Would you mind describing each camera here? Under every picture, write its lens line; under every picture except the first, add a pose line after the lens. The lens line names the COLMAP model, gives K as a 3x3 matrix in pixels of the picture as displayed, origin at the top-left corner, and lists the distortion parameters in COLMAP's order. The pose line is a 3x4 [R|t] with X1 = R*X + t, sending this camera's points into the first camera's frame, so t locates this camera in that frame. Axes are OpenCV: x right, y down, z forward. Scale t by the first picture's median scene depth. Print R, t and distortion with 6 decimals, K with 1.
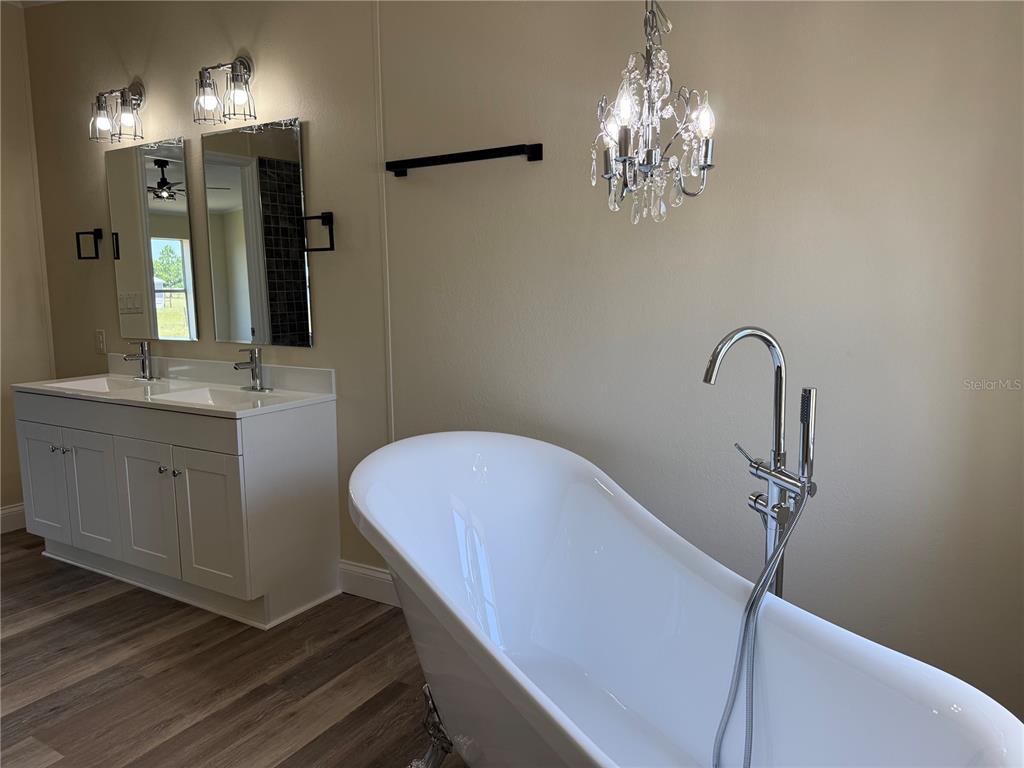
lens RADIAL K [[722.3, 0, 515.8], [0, 722.3, 393.3], [0, 0, 1]] dist [0.056004, -0.068241]
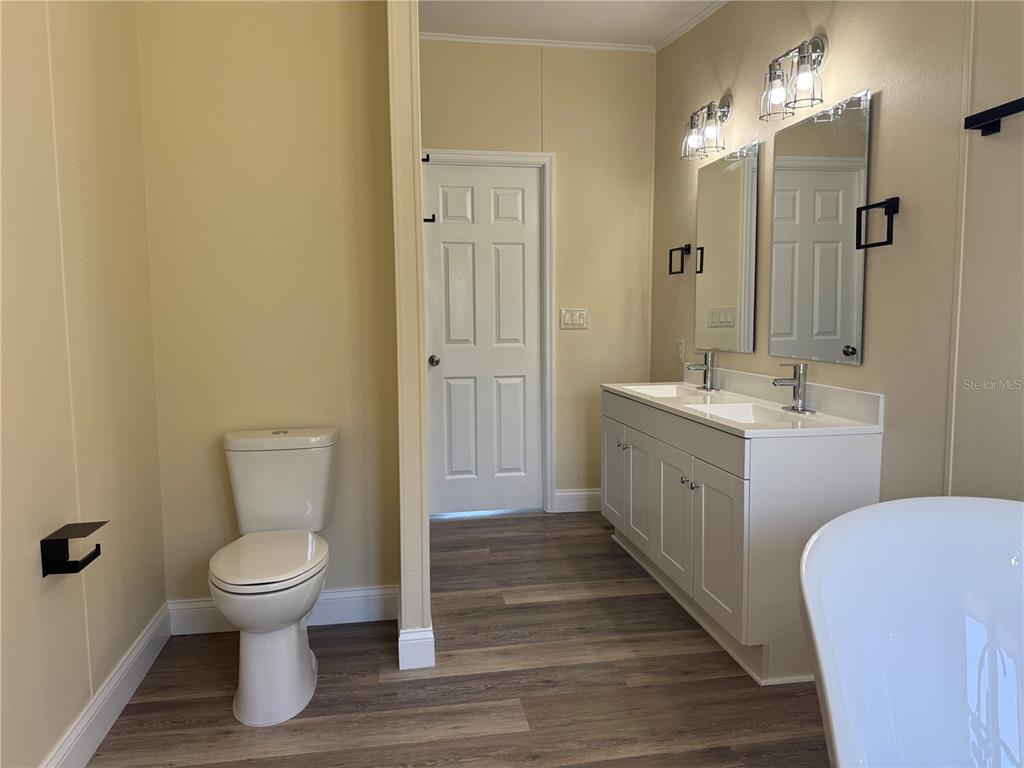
lens RADIAL K [[722.3, 0, 515.5], [0, 722.3, 386.0], [0, 0, 1]] dist [0.056004, -0.068241]
pose [[0.654676, 0.080284, -0.751634, 0.087115], [-0.111724, 0.993700, 0.008828, -0.004411], [0.747608, 0.078196, 0.659521, 0.173164]]
